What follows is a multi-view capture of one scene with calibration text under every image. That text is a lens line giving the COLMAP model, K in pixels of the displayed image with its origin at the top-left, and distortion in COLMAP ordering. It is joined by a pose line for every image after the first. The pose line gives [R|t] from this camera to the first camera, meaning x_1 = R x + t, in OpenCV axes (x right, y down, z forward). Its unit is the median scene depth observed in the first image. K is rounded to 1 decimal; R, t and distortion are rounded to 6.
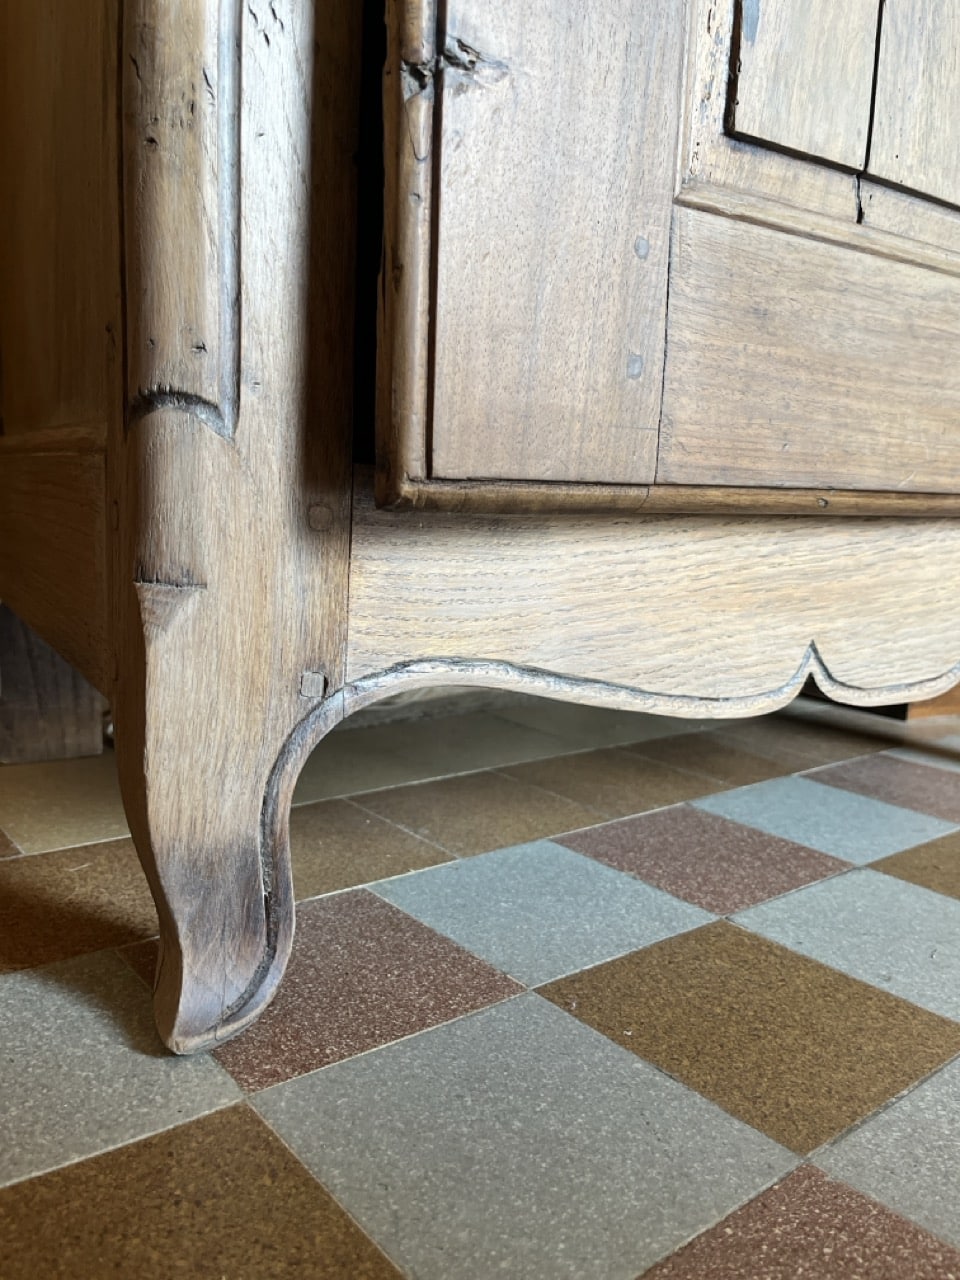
lens RADIAL K [[989.4, 0, 480.1], [0, 989.4, 645.2], [0, 0, 1]] dist [0.060596, -0.101832]
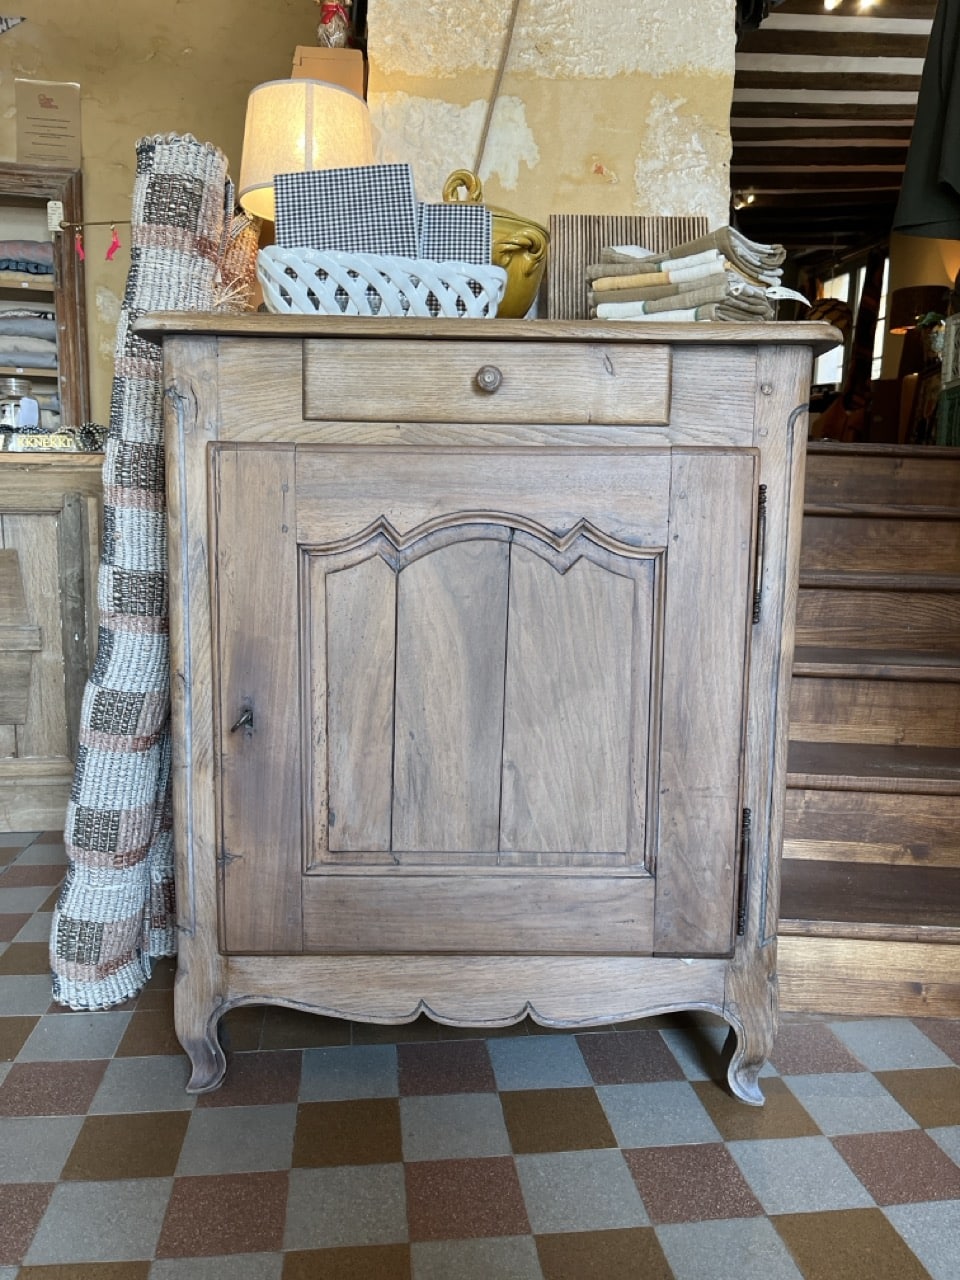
lens RADIAL K [[989.4, 0, 479.9], [0, 989.4, 643.1], [0, 0, 1]] dist [0.060596, -0.101832]
pose [[0.847784, 0.034843, -0.529196, 1.944034], [-0.058802, 0.997863, -0.028501, -0.935747], [0.527071, 0.055281, 0.848021, -1.282641]]
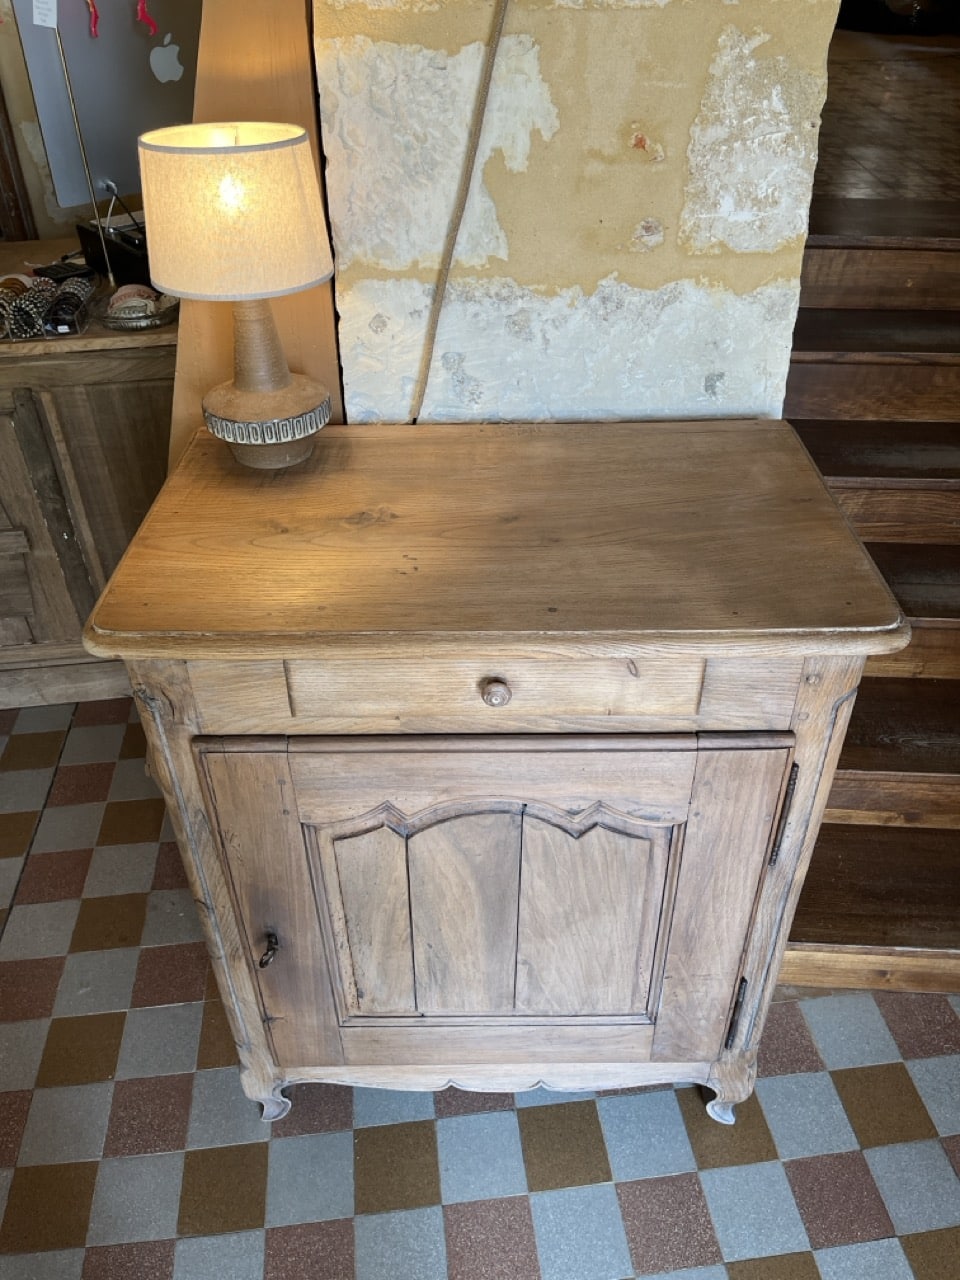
lens RADIAL K [[989.4, 0, 480.5], [0, 989.4, 645.5], [0, 0, 1]] dist [0.060596, -0.101832]
pose [[0.843931, 0.275006, -0.460599, 1.566376], [-0.030120, 0.881540, 0.471147, -2.832285], [0.535605, -0.383742, 0.752243, -0.814481]]
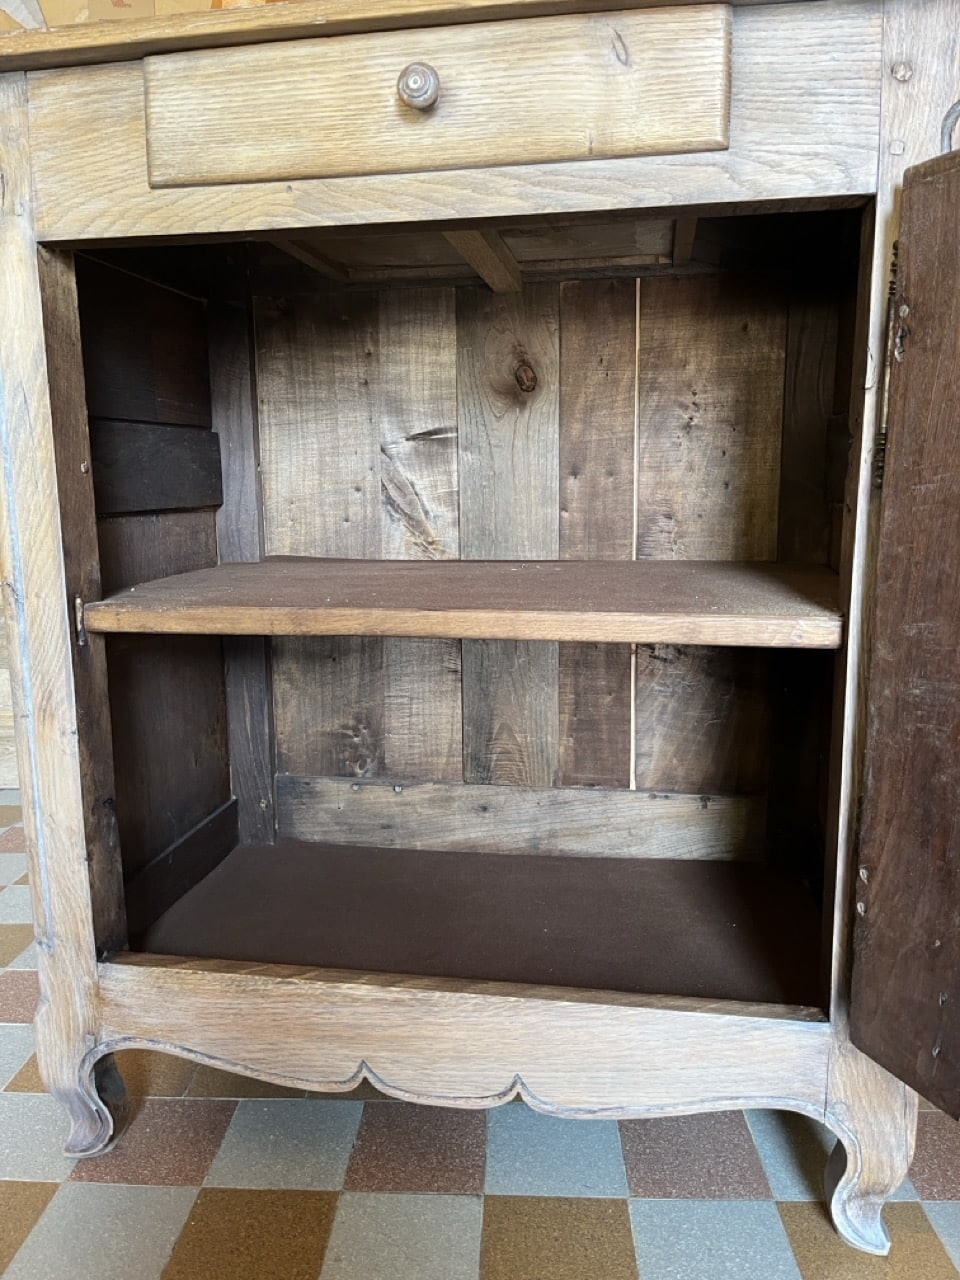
lens RADIAL K [[989.4, 0, 470.6], [0, 989.4, 646.4], [0, 0, 1]] dist [0.060596, -0.101832]
pose [[0.741597, 0.060145, -0.668144, 1.743825], [-0.056722, 0.998028, 0.026882, -0.863292], [0.668443, 0.017963, 0.743546, -0.237328]]
